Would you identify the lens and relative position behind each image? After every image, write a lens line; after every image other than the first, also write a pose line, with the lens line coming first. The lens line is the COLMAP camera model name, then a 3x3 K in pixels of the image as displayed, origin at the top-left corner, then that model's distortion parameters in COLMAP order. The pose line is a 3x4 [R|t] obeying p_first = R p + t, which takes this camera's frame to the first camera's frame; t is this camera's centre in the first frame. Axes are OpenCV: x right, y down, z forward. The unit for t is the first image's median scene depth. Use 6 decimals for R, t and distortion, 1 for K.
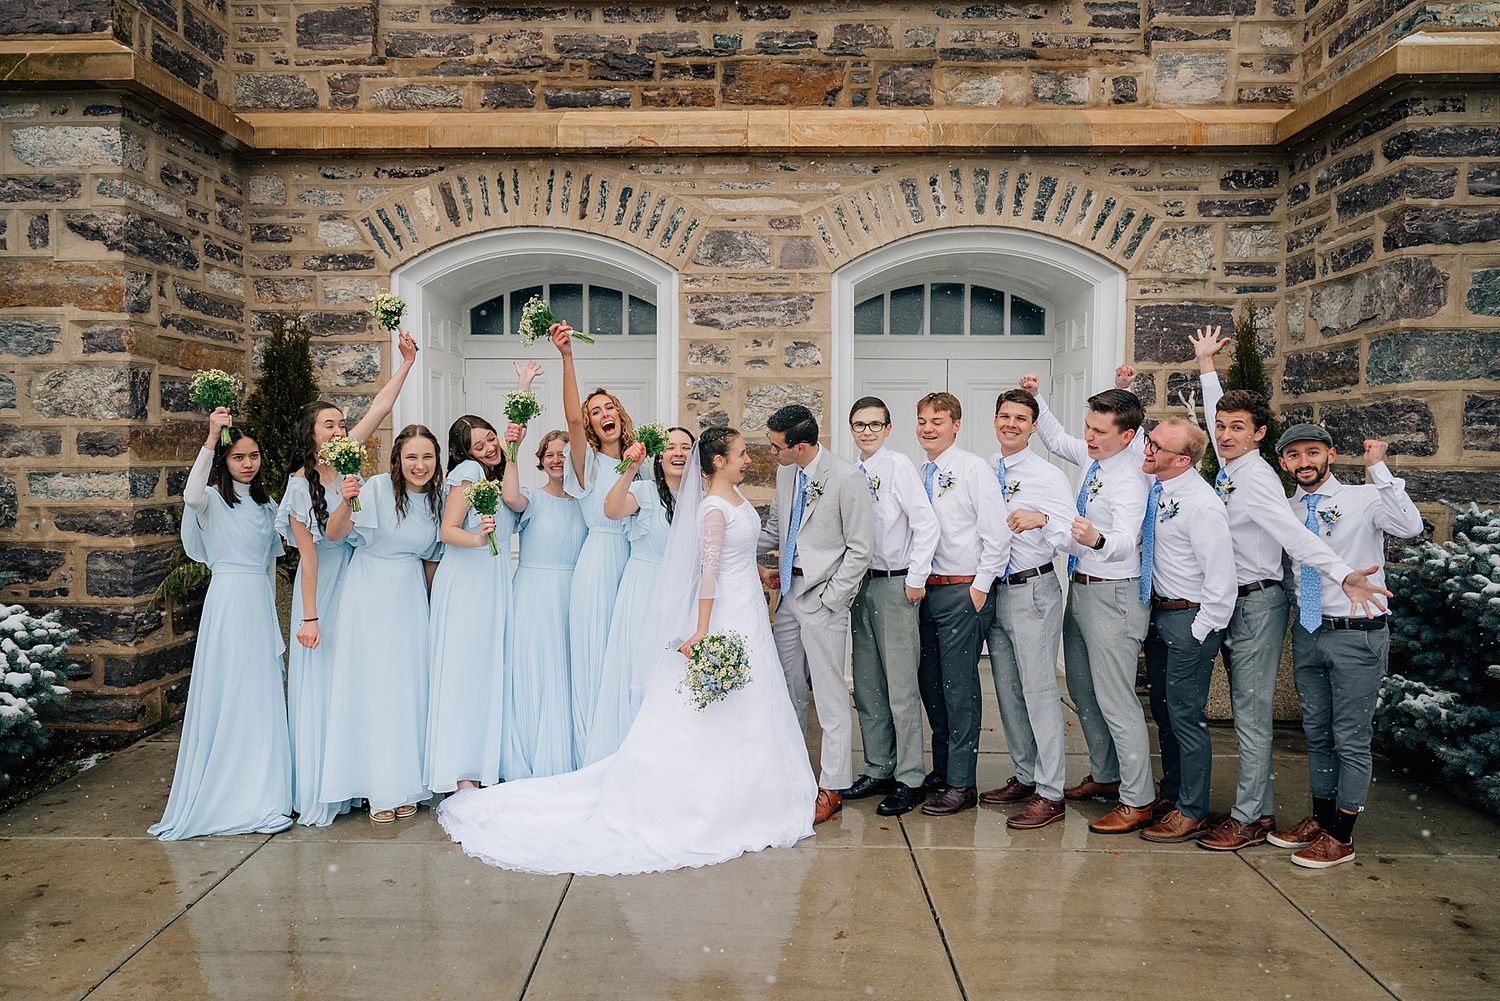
lens RADIAL K [[1089.0, 0, 739.9], [0, 1089.0, 499.5], [0, 0, 1]] dist [0.008613, -0.001859]
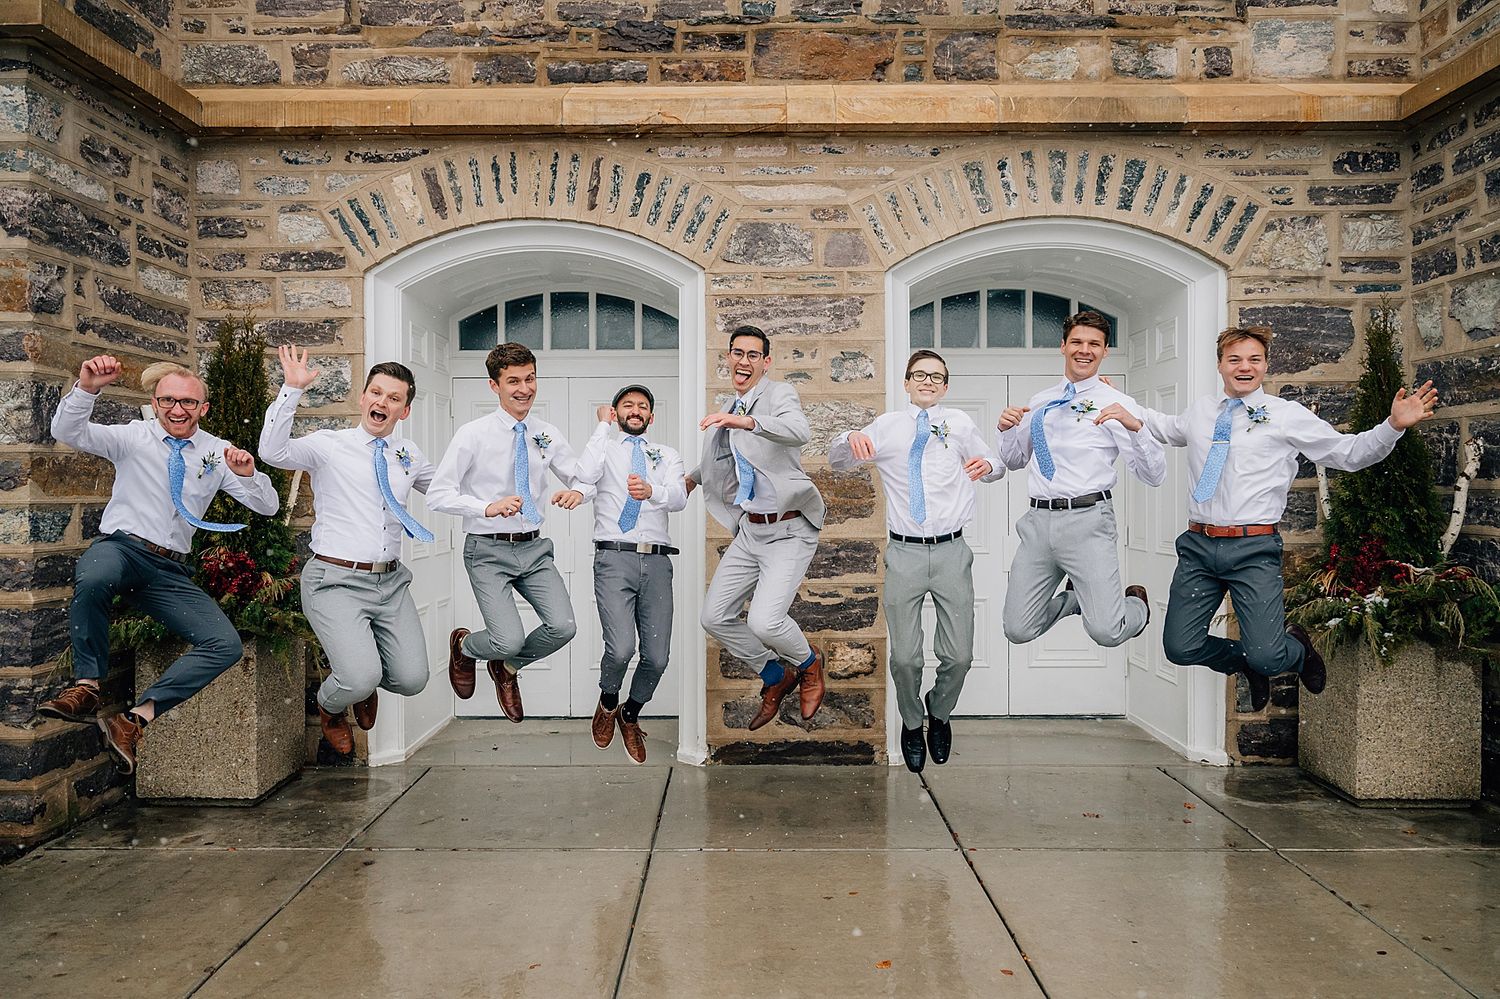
lens RADIAL K [[1089.0, 0, 751.9], [0, 1089.0, 491.6], [0, 0, 1]] dist [0.008613, -0.001859]
pose [[0.999766, -0.007548, 0.020296, -0.038531], [0.008463, 0.998934, -0.045368, 0.001928], [-0.019932, 0.045529, 0.998764, 0.158536]]
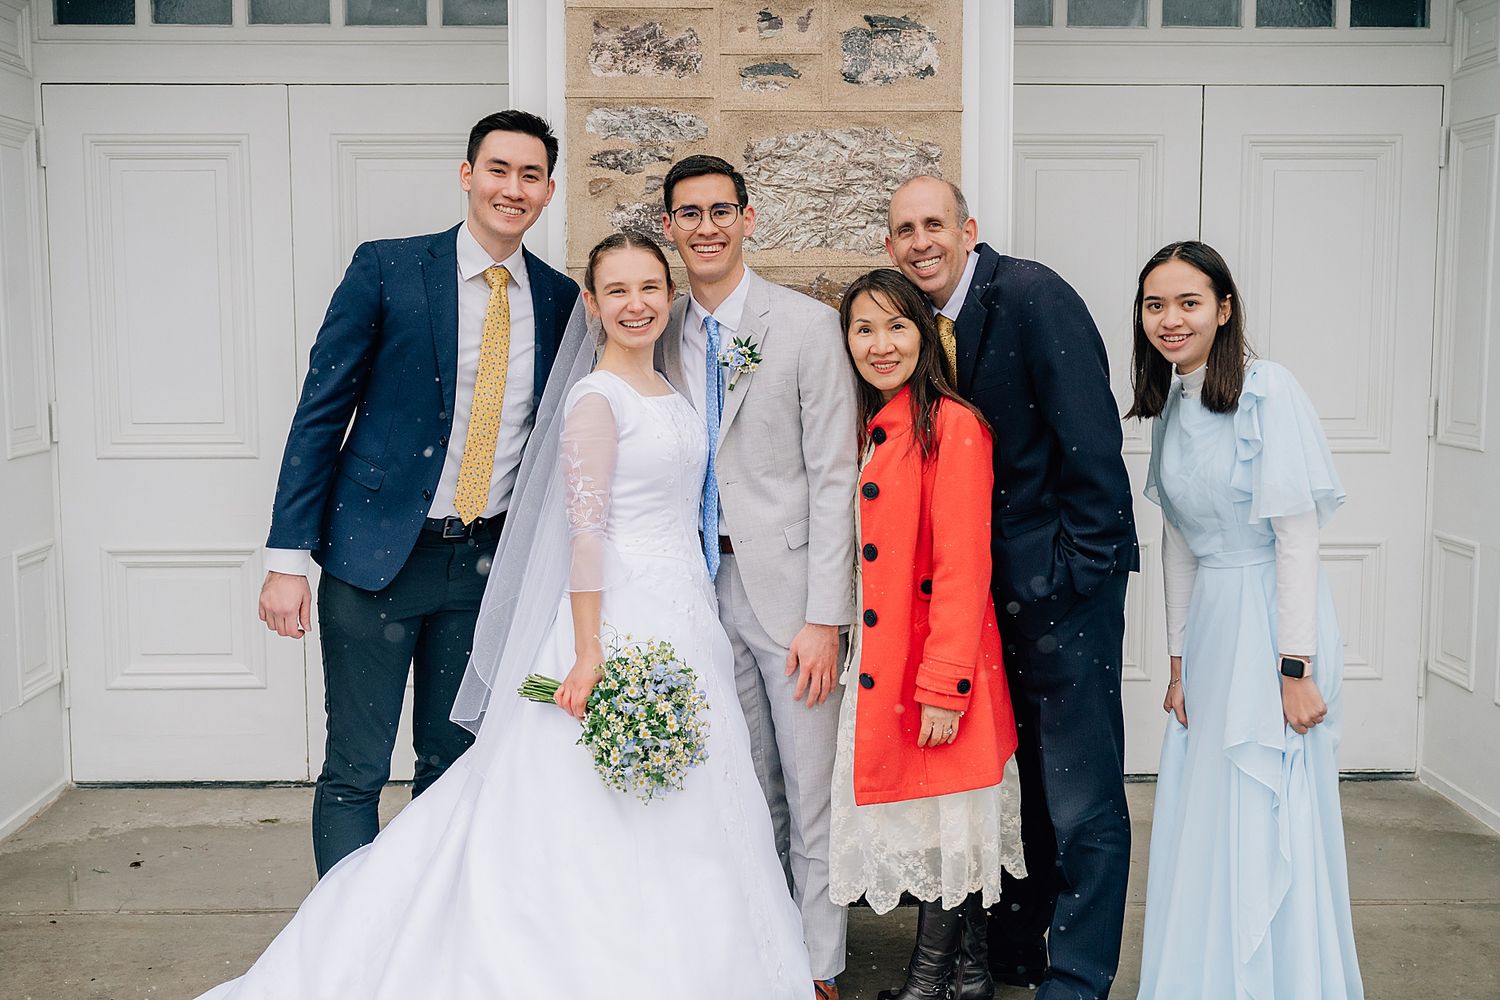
lens RADIAL K [[1687.5, 0, 745.6], [0, 1687.5, 513.6], [0, 0, 1]] dist [0.014376, 0.000000]
pose [[0.998841, -0.011272, 0.046784, -0.022607], [0.008018, 0.997572, 0.069176, -0.011730], [-0.047450, -0.068721, 0.996507, 0.397726]]
